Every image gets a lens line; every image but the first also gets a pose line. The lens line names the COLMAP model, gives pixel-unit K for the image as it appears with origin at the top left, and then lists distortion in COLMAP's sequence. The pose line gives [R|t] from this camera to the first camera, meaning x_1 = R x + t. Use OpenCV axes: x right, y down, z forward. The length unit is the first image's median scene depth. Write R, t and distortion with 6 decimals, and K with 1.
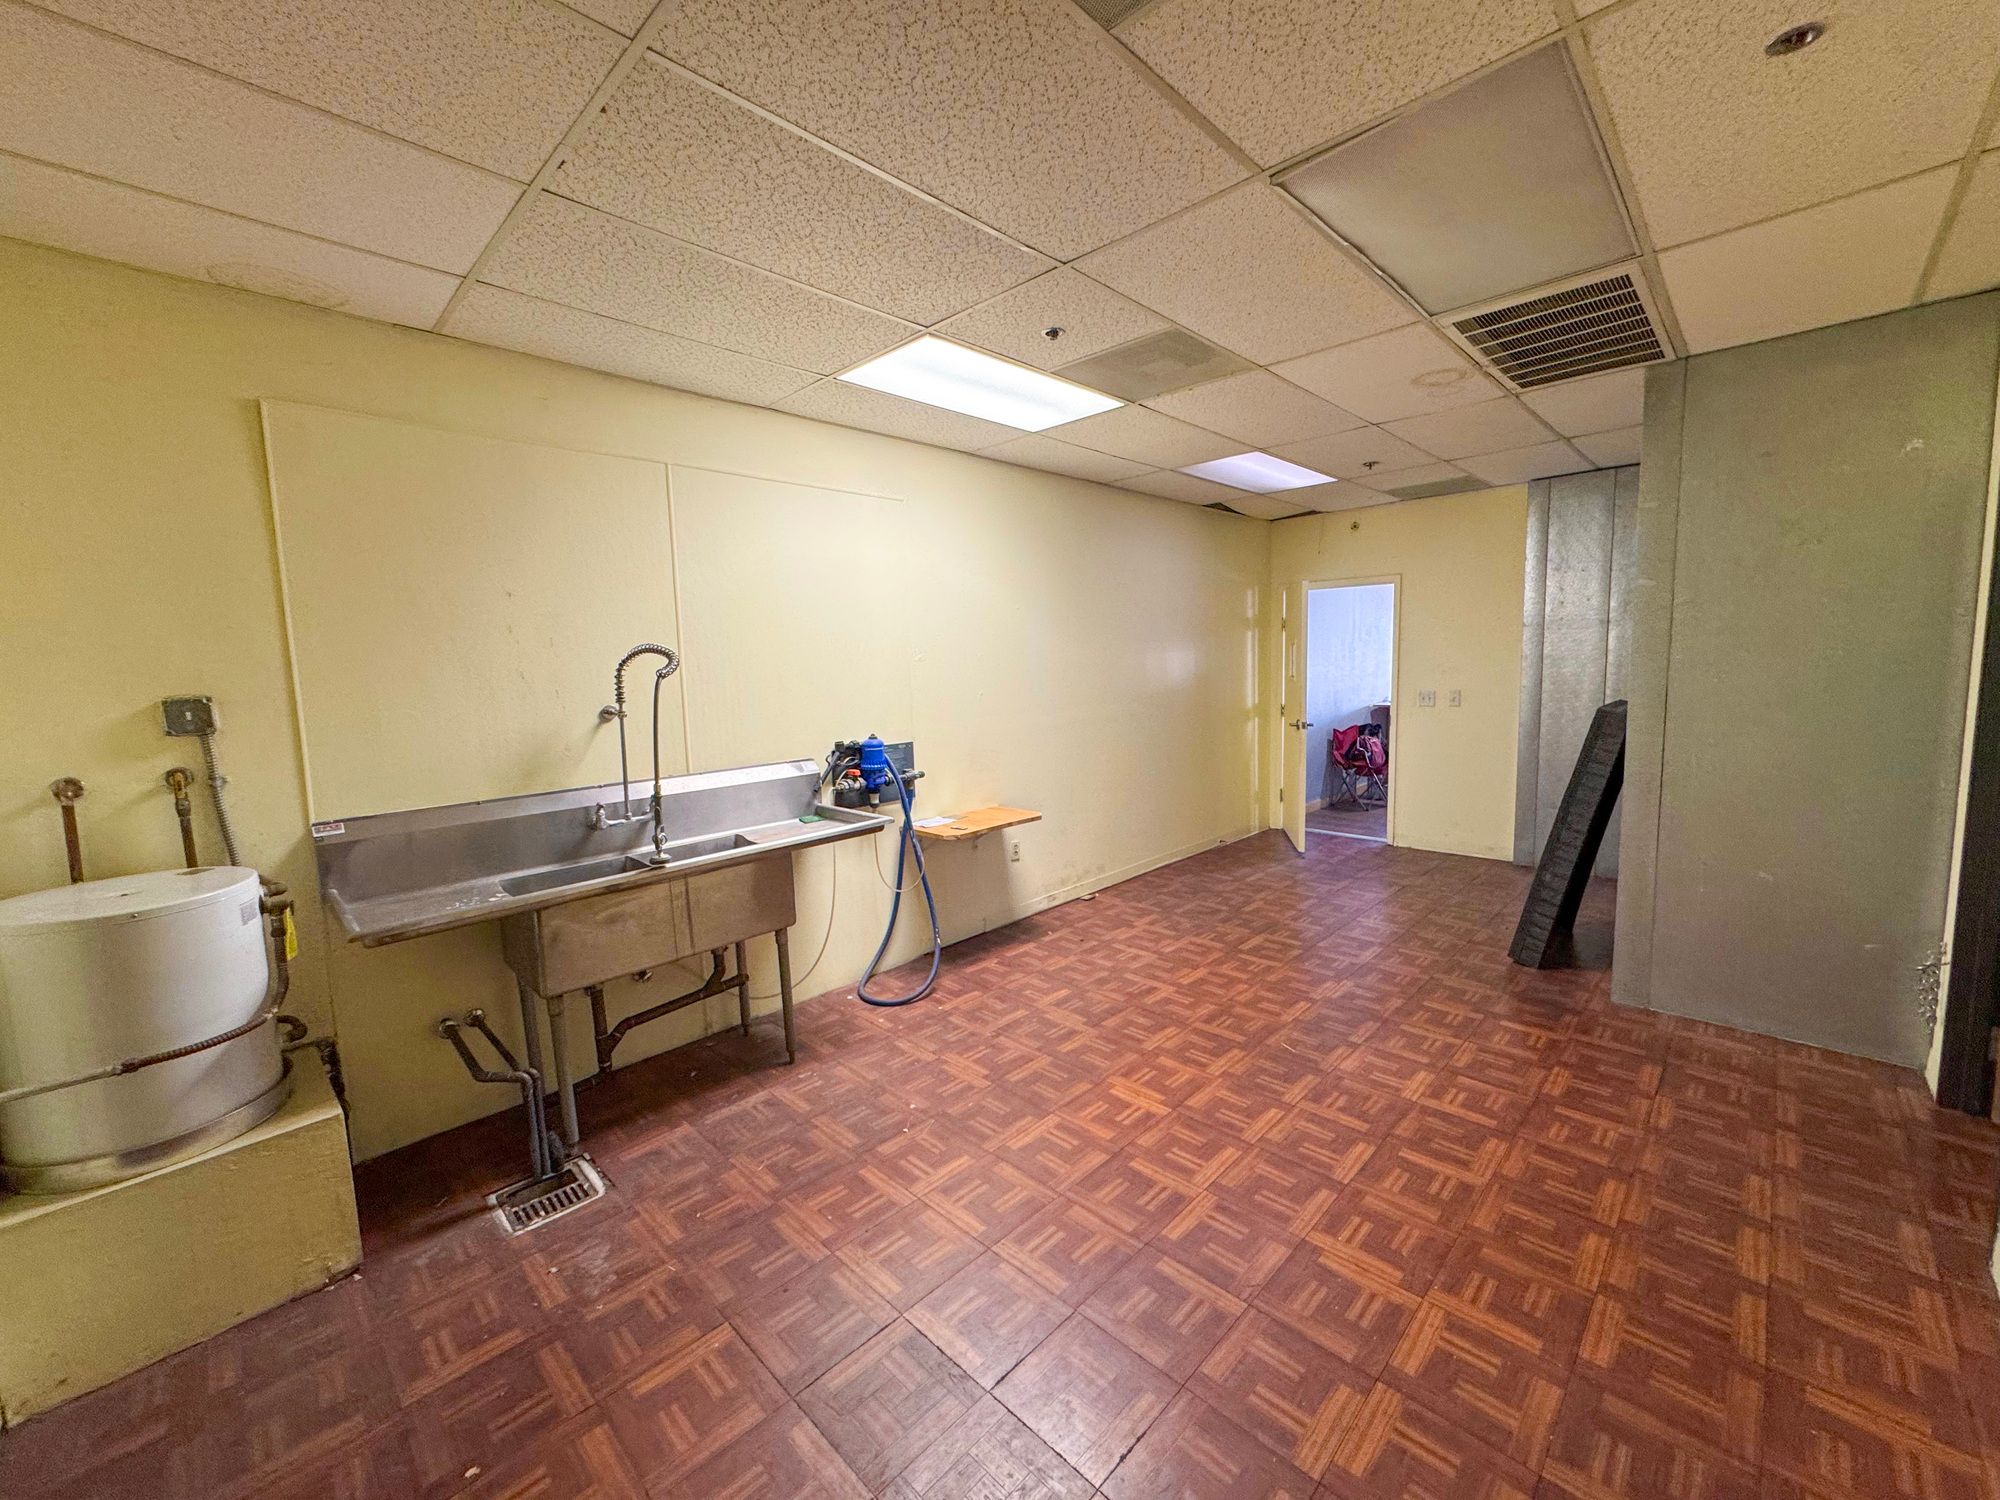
lens RADIAL K [[796.1, 0, 1001.7], [0, 796.1, 747.7], [0, 0, 1]] dist [-0.001419, -0.000454]
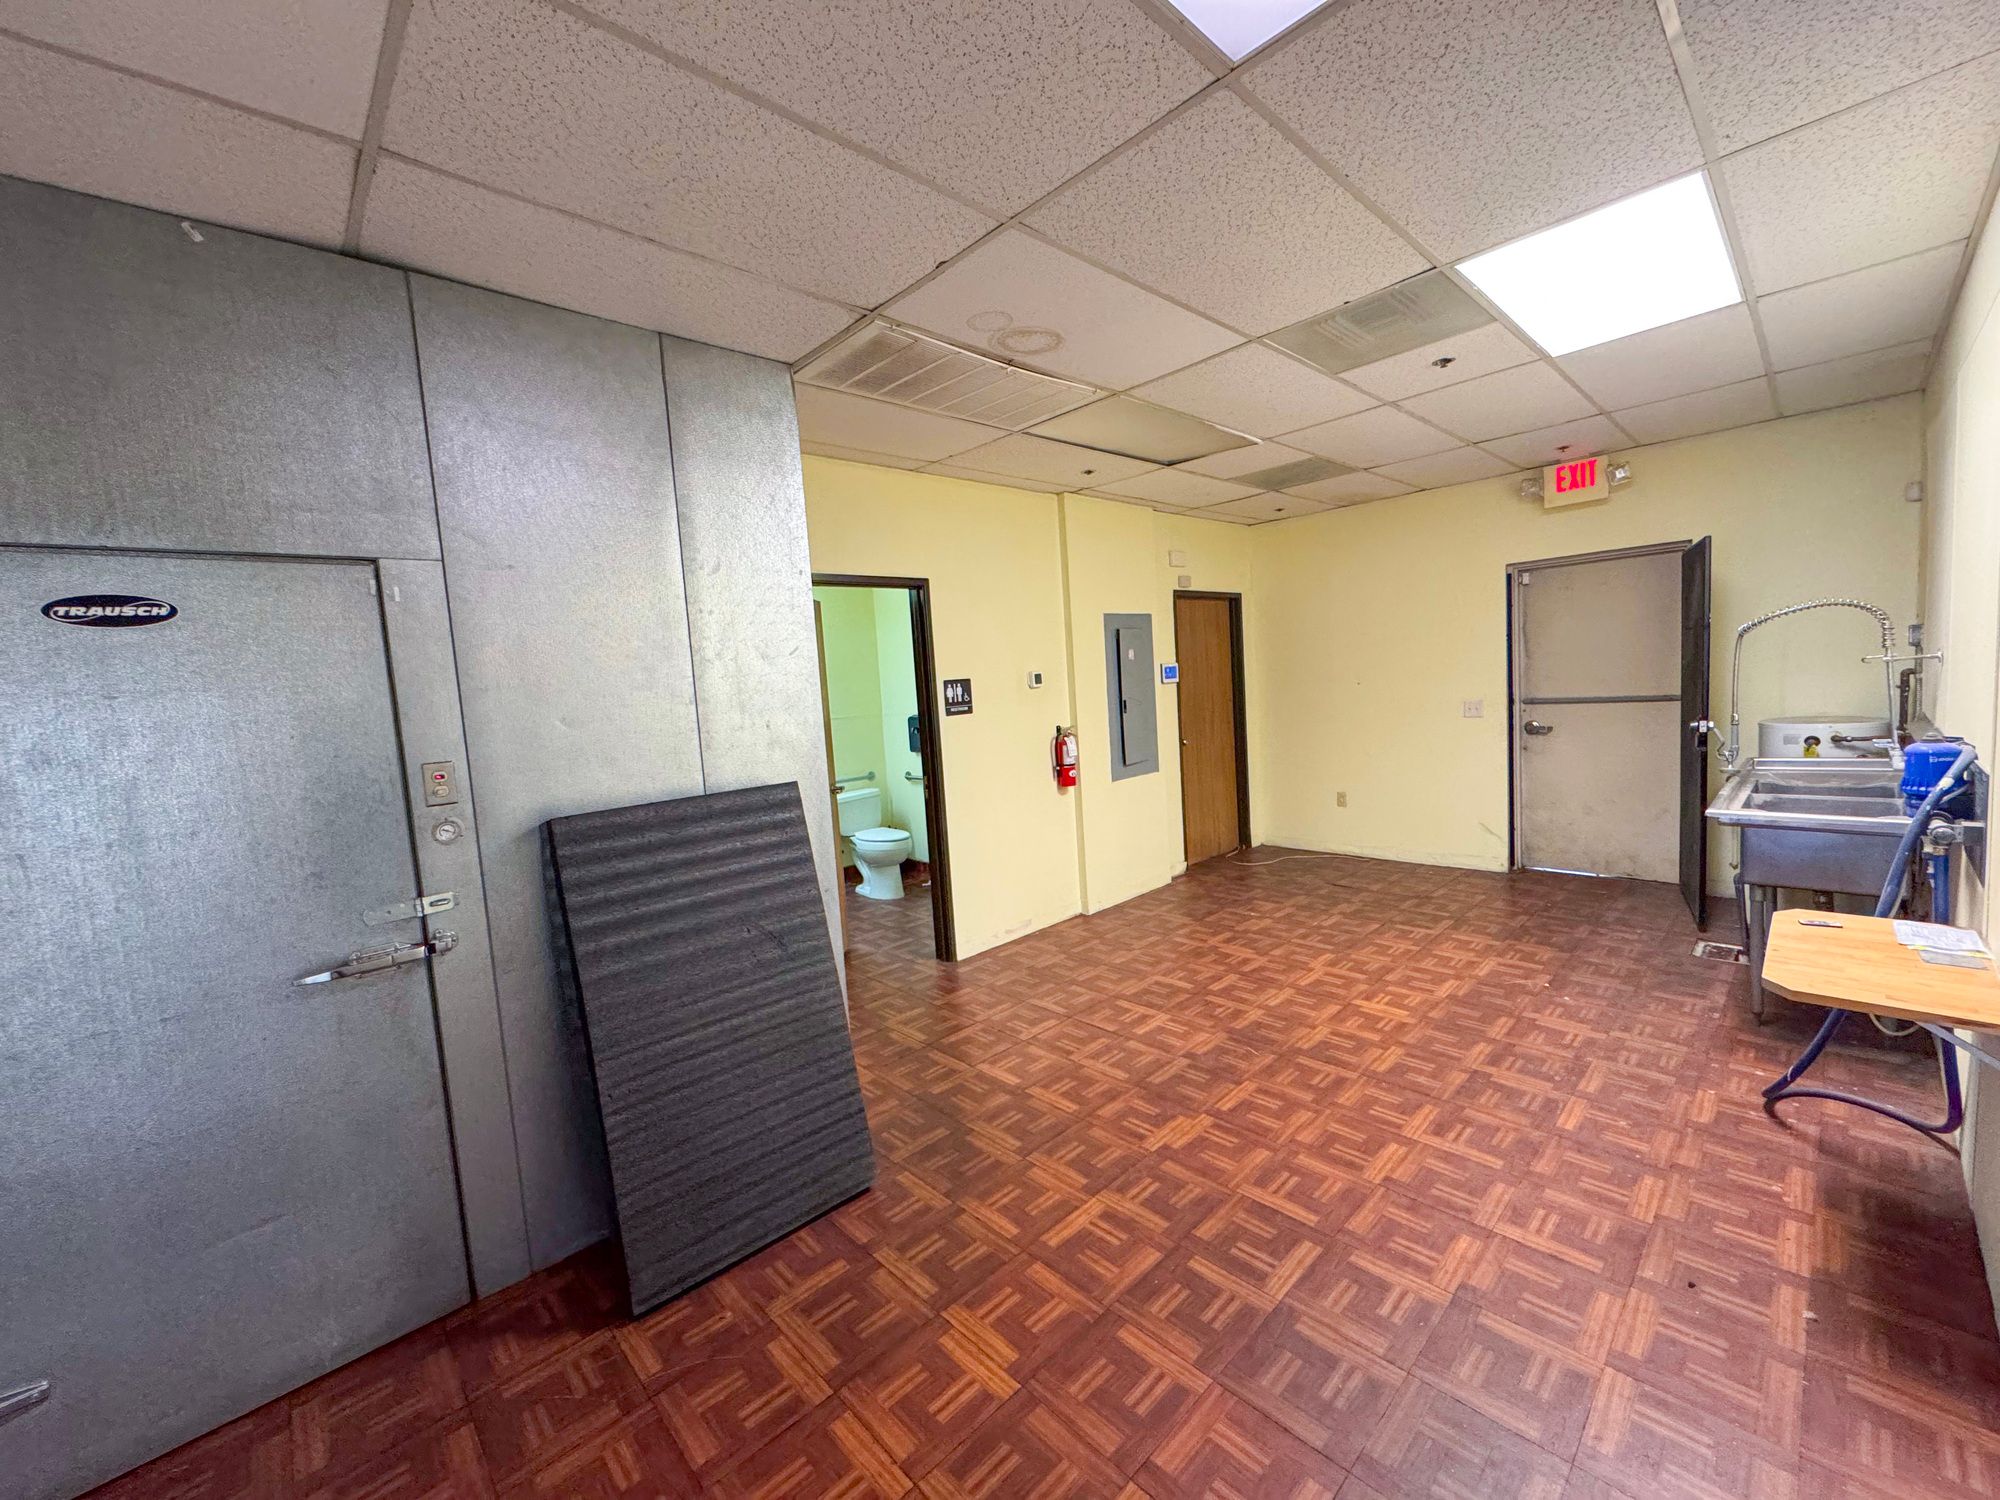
lens RADIAL K [[796.1, 0, 995.3], [0, 796.1, 751.6], [0, 0, 1]] dist [-0.001419, -0.000454]
pose [[-0.994429, 0.091855, 0.051708, 0.588346], [0.100365, 0.975023, 0.198134, -0.225715], [-0.032217, 0.202220, -0.978810, 1.889576]]
